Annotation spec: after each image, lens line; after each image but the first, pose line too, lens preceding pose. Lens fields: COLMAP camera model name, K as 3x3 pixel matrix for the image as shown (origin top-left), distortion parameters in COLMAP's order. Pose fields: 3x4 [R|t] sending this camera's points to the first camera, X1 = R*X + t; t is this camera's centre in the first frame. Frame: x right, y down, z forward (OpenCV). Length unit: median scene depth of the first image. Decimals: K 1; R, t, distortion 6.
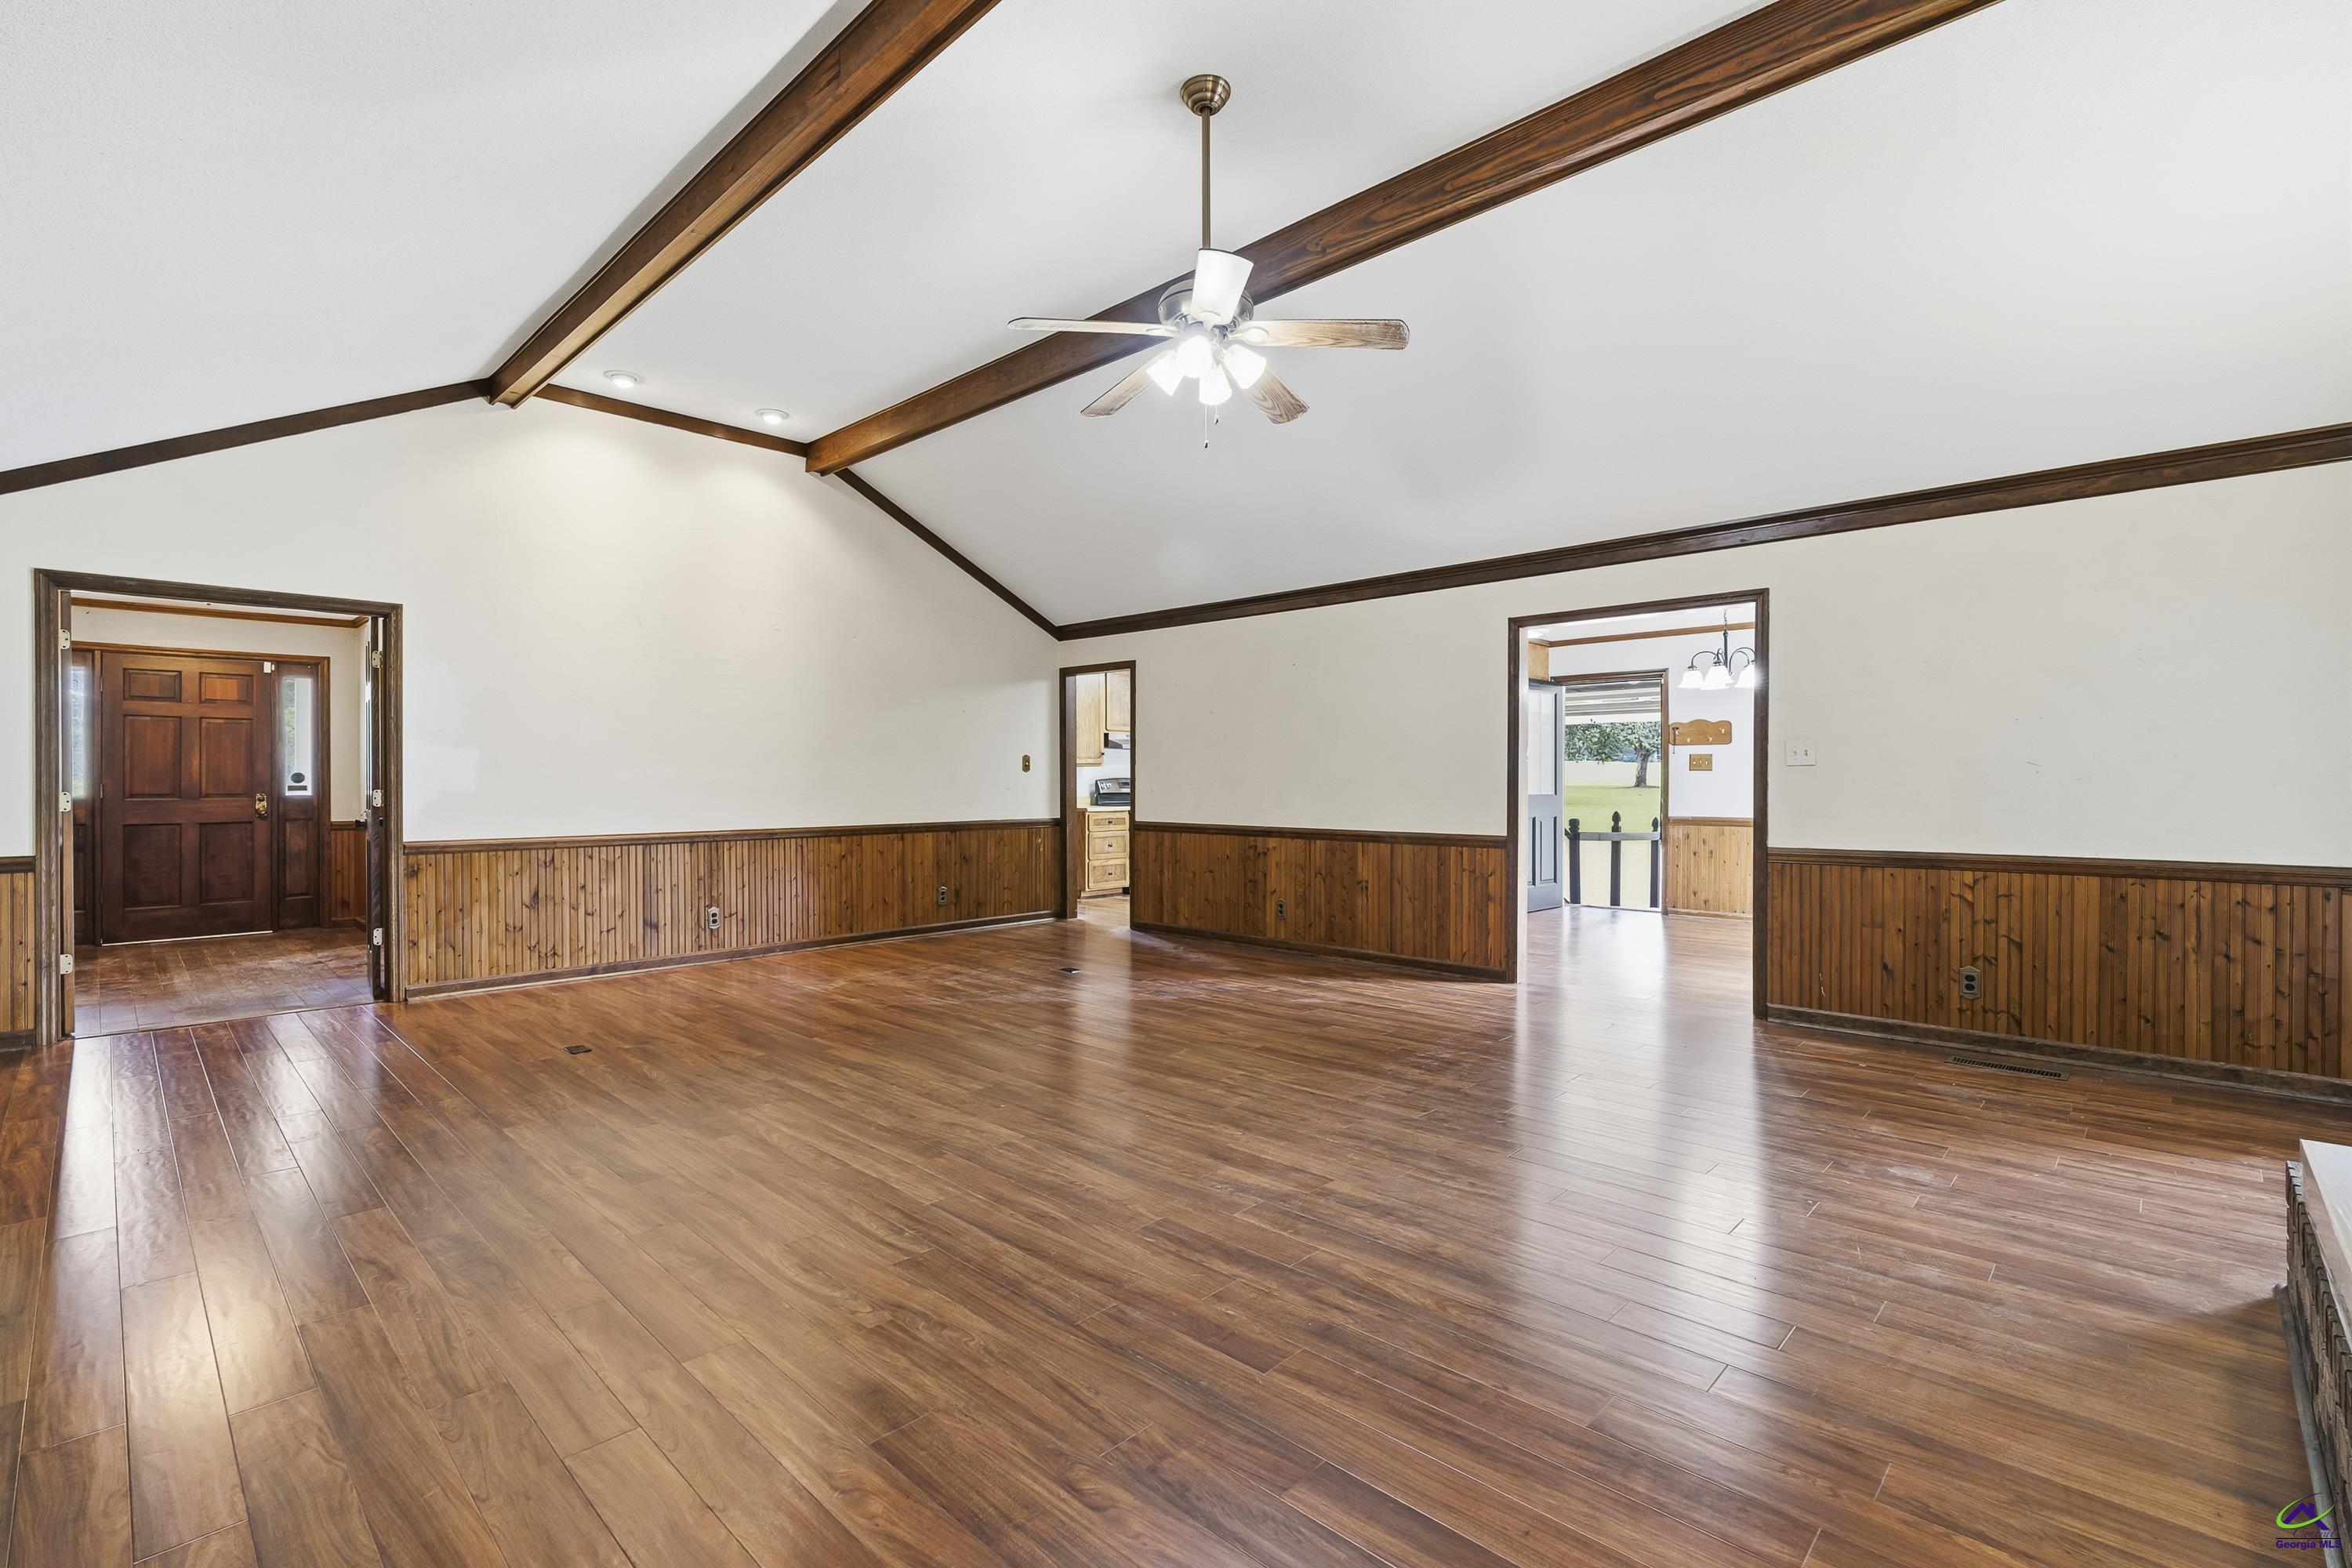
lens RADIAL K [[1054.8, 0, 1179.3], [0, 1054.8, 784.1], [0, 0, 1]] dist [-0.011028, 0.002636]
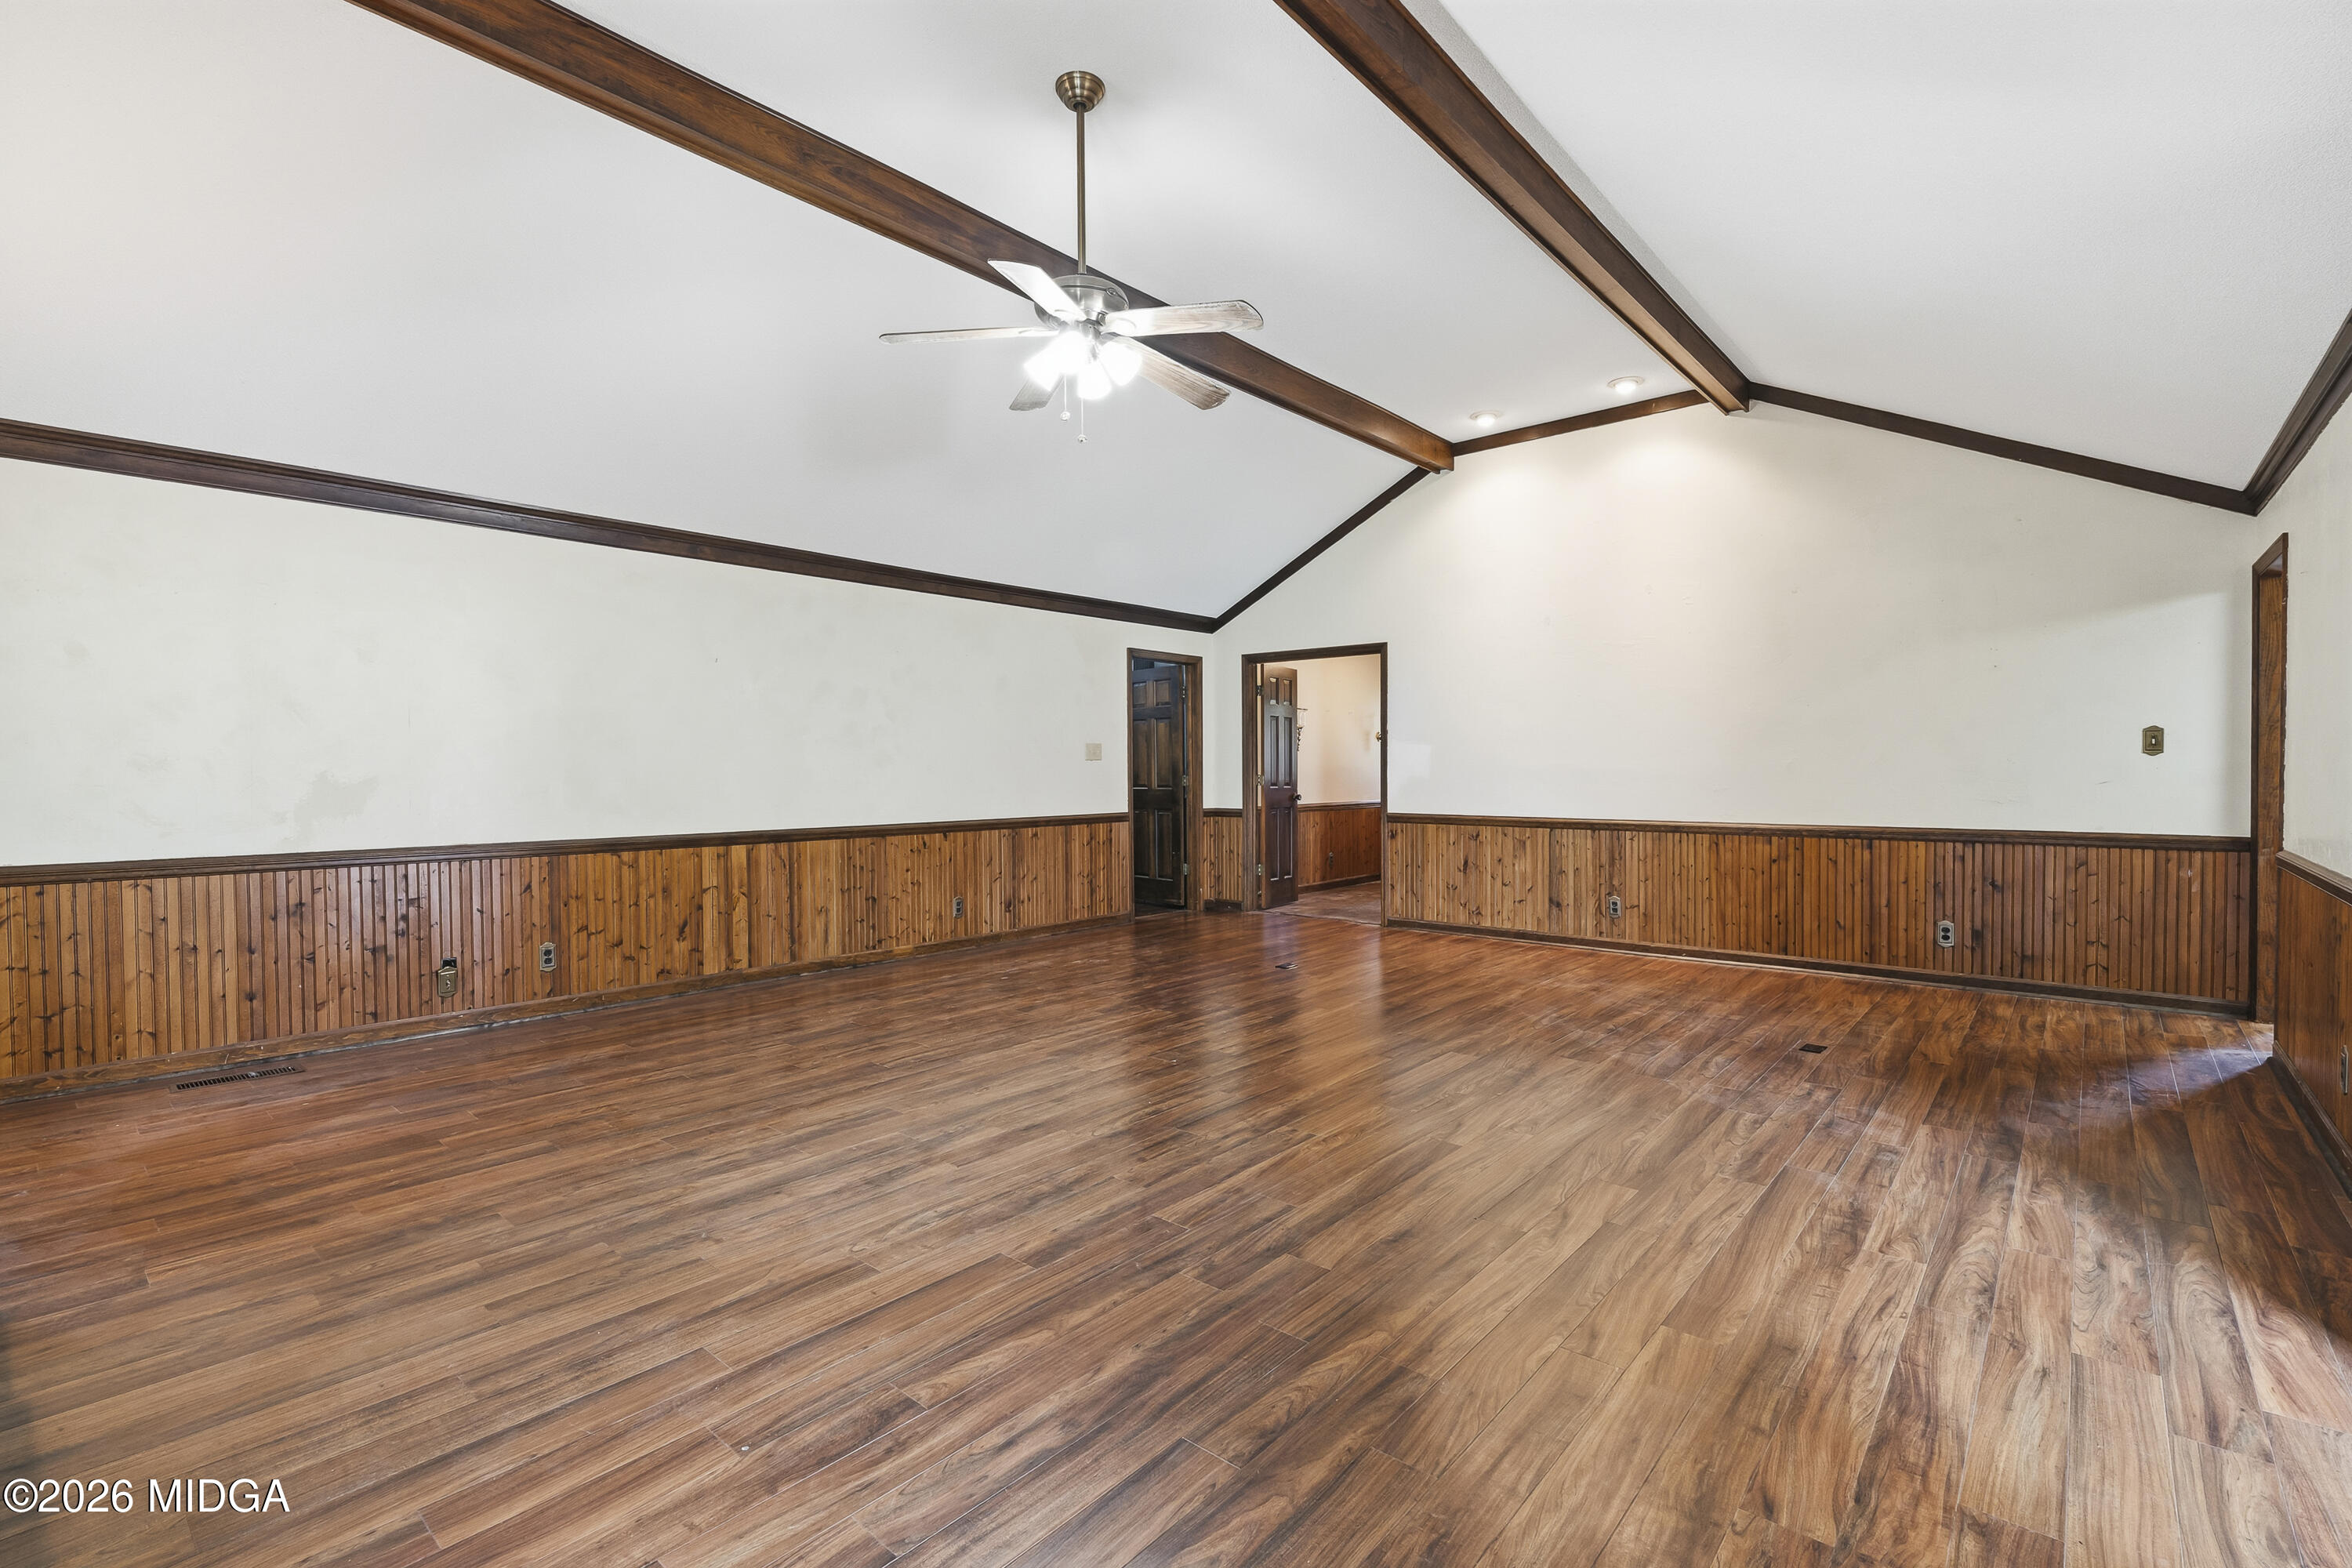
lens RADIAL K [[1054.8, 0, 1170.8], [0, 1054.8, 783.5], [0, 0, 1]] dist [-0.011028, 0.002636]
pose [[0.045678, 0.017240, -0.998807, 0.641079], [-0.001253, 0.999851, 0.017201, -0.007588], [0.998955, 0.000465, 0.045692, 0.634144]]
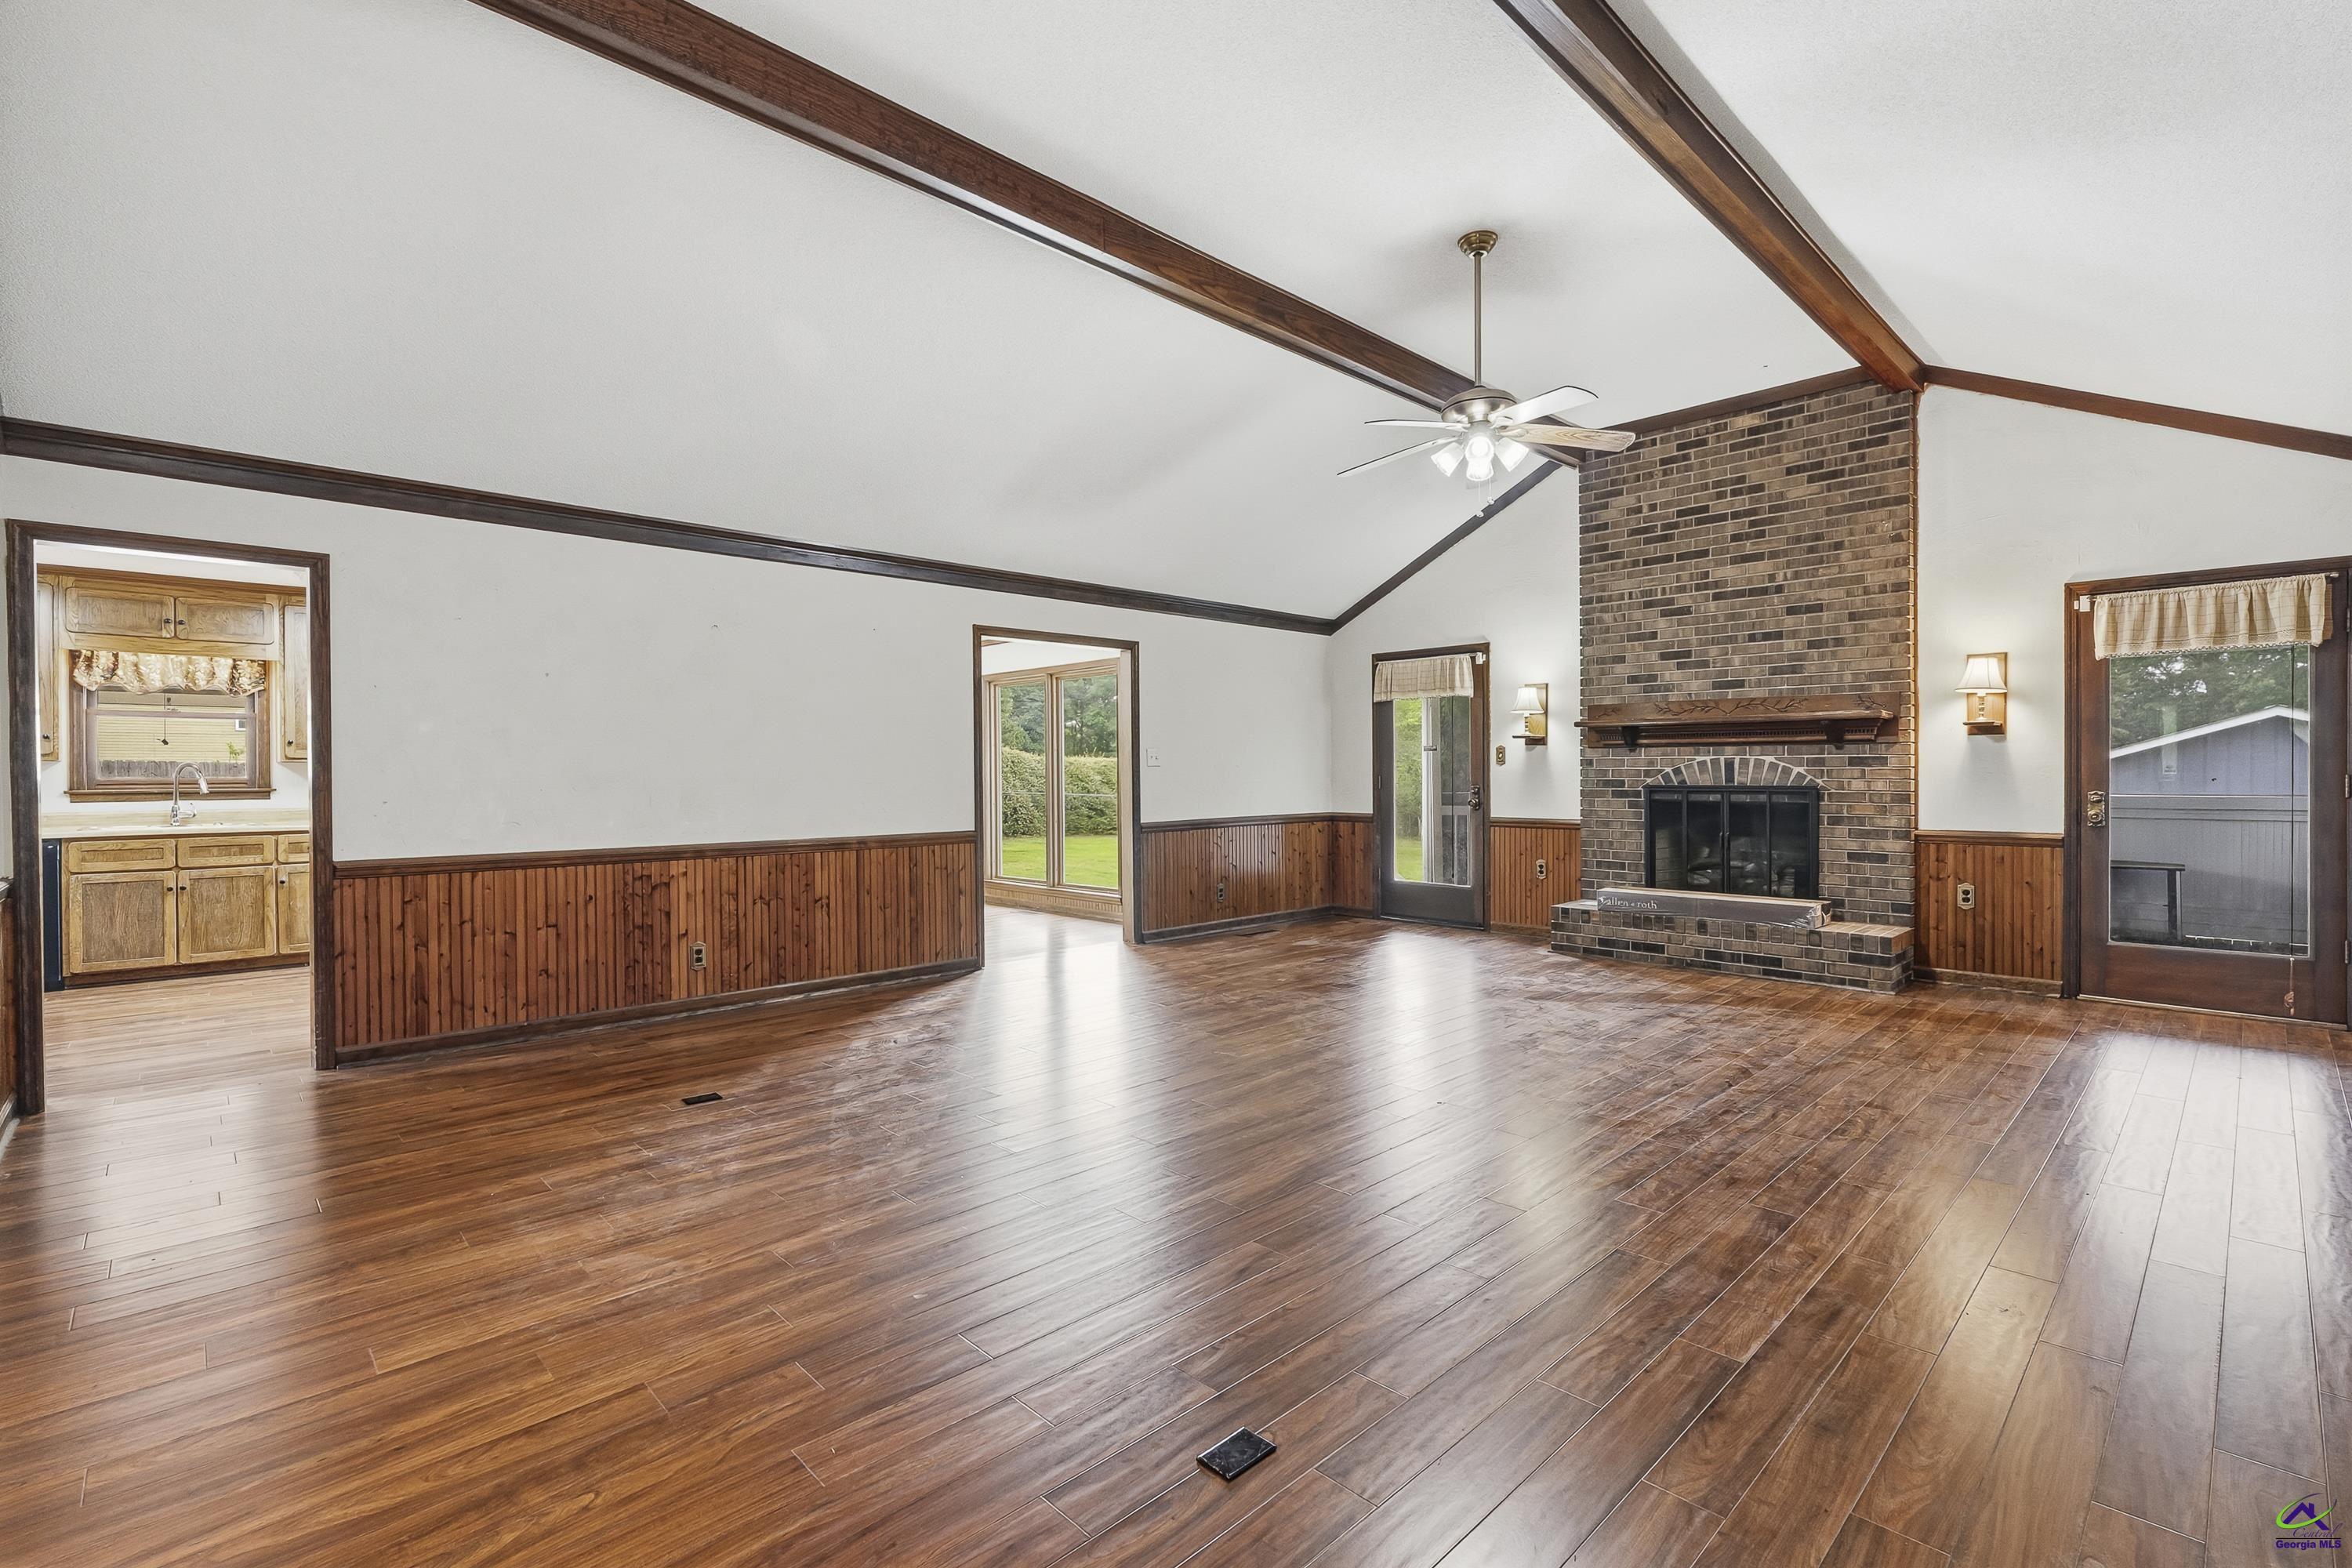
lens RADIAL K [[1054.8, 0, 1176.0], [0, 1054.8, 782.1], [0, 0, 1]] dist [-0.011028, 0.002636]
pose [[0.034971, -0.009007, 0.999348, -0.787293], [0.009474, 0.999917, 0.008680, -0.006776], [-0.999343, 0.009164, 0.035054, 0.813764]]
